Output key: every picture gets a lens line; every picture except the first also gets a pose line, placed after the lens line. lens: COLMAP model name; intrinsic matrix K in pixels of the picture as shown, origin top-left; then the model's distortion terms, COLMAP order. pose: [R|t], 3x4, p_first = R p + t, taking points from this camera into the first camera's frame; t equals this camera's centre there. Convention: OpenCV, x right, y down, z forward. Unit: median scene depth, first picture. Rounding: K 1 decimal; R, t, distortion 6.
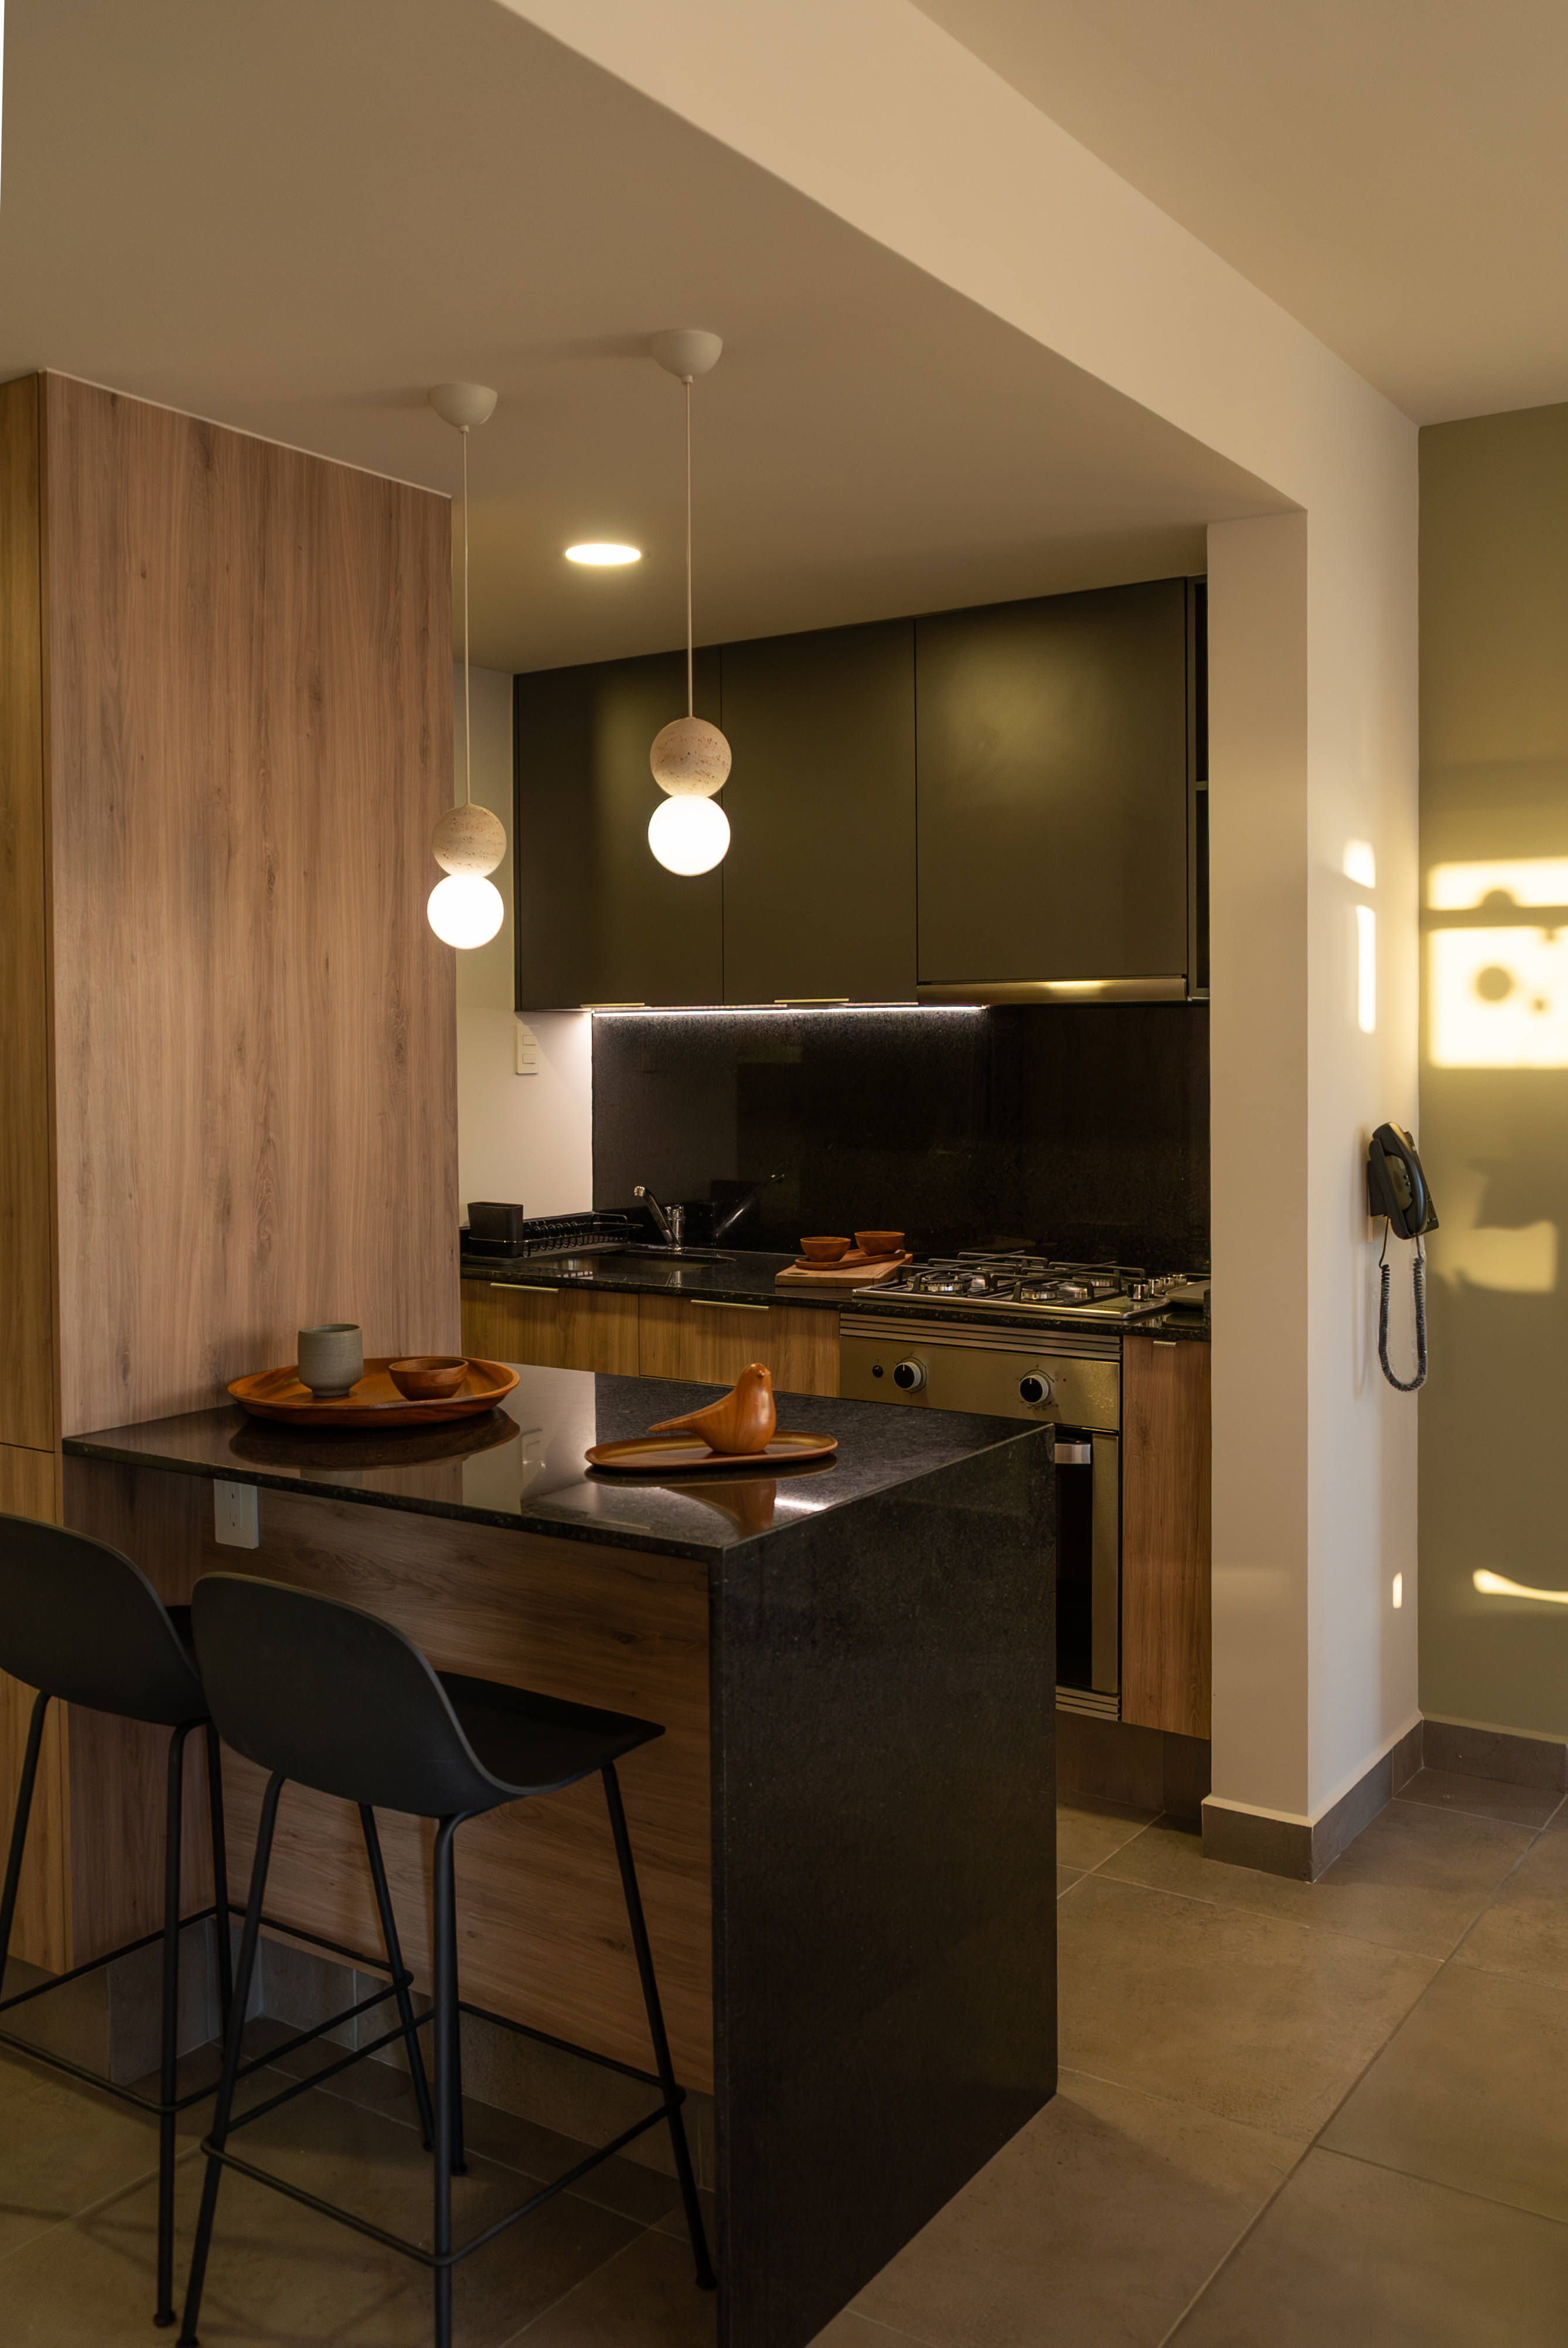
lens RADIAL K [[1901.6, 0, 625.9], [0, 1901.6, 1168.9], [0, 0, 1]] dist [-0.001228, -0.000613]
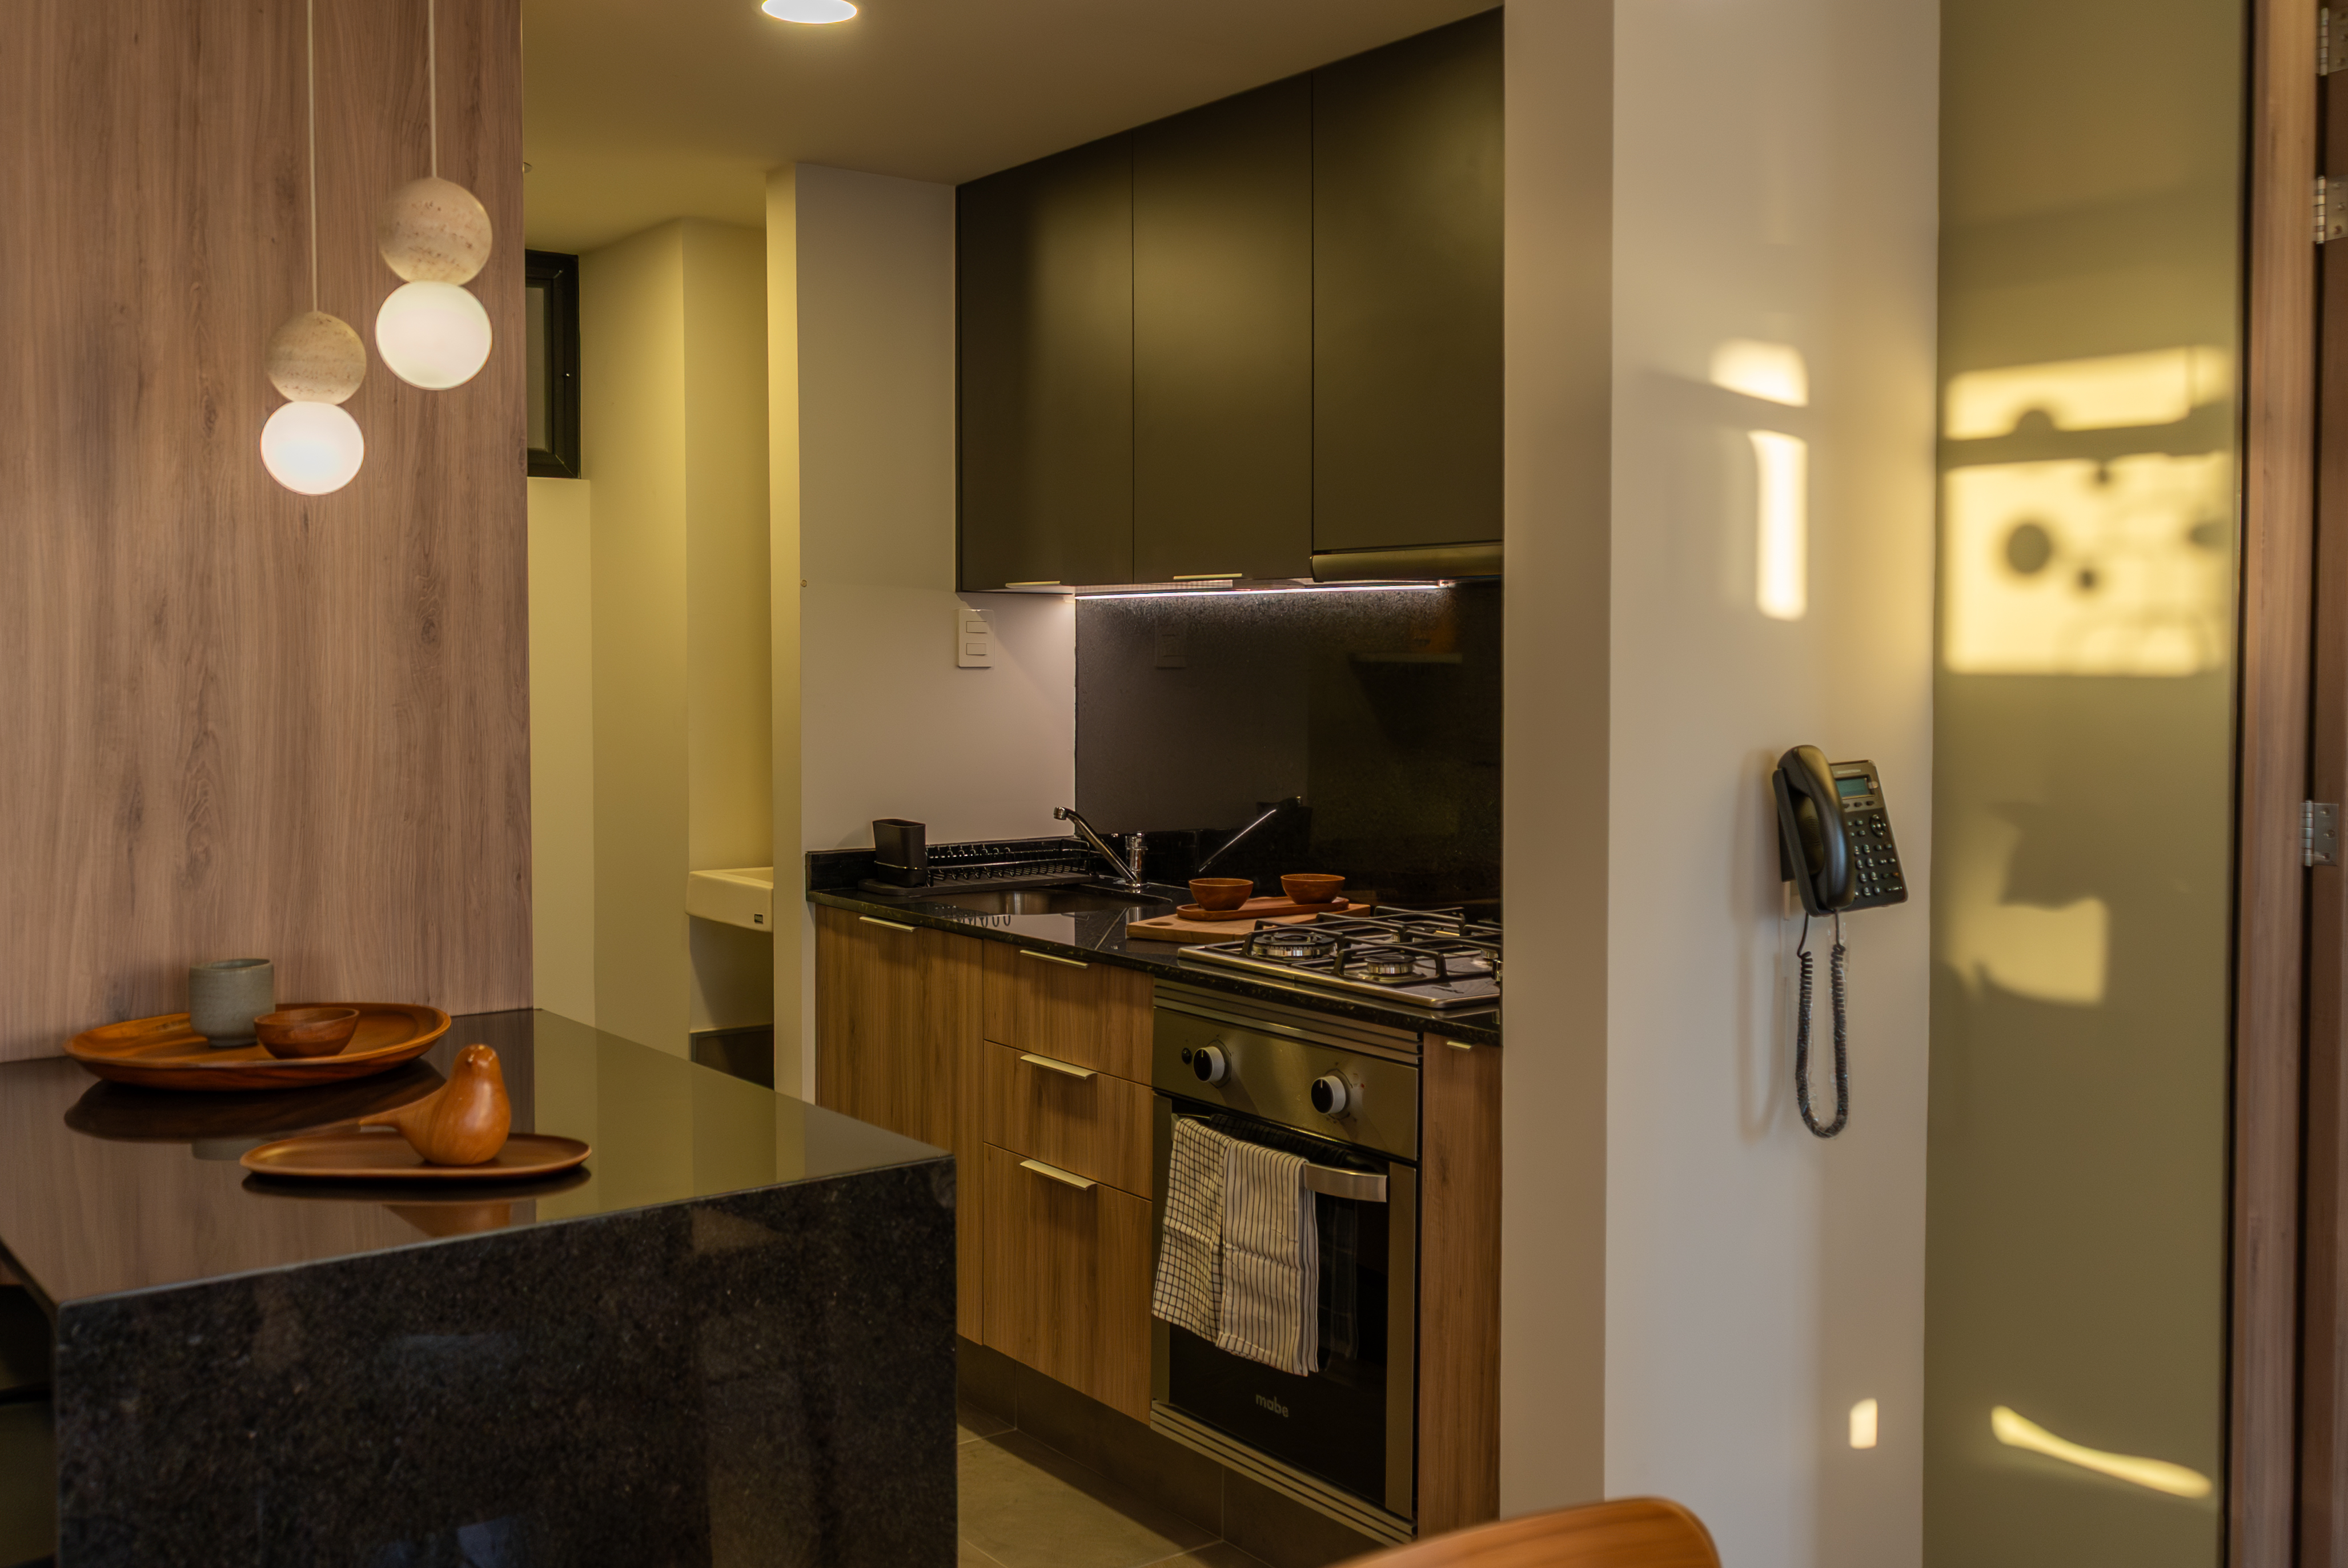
lens RADIAL K [[2068.3, 0, 1174.0], [0, 2068.3, 784.0], [0, 0, 1]] dist [-0.001393, 0.016542]
pose [[0.958336, 0.029248, -0.284143, 0.403793], [-0.029127, 0.999565, 0.004650, -0.007795], [0.284156, 0.003820, 0.958771, 0.220372]]
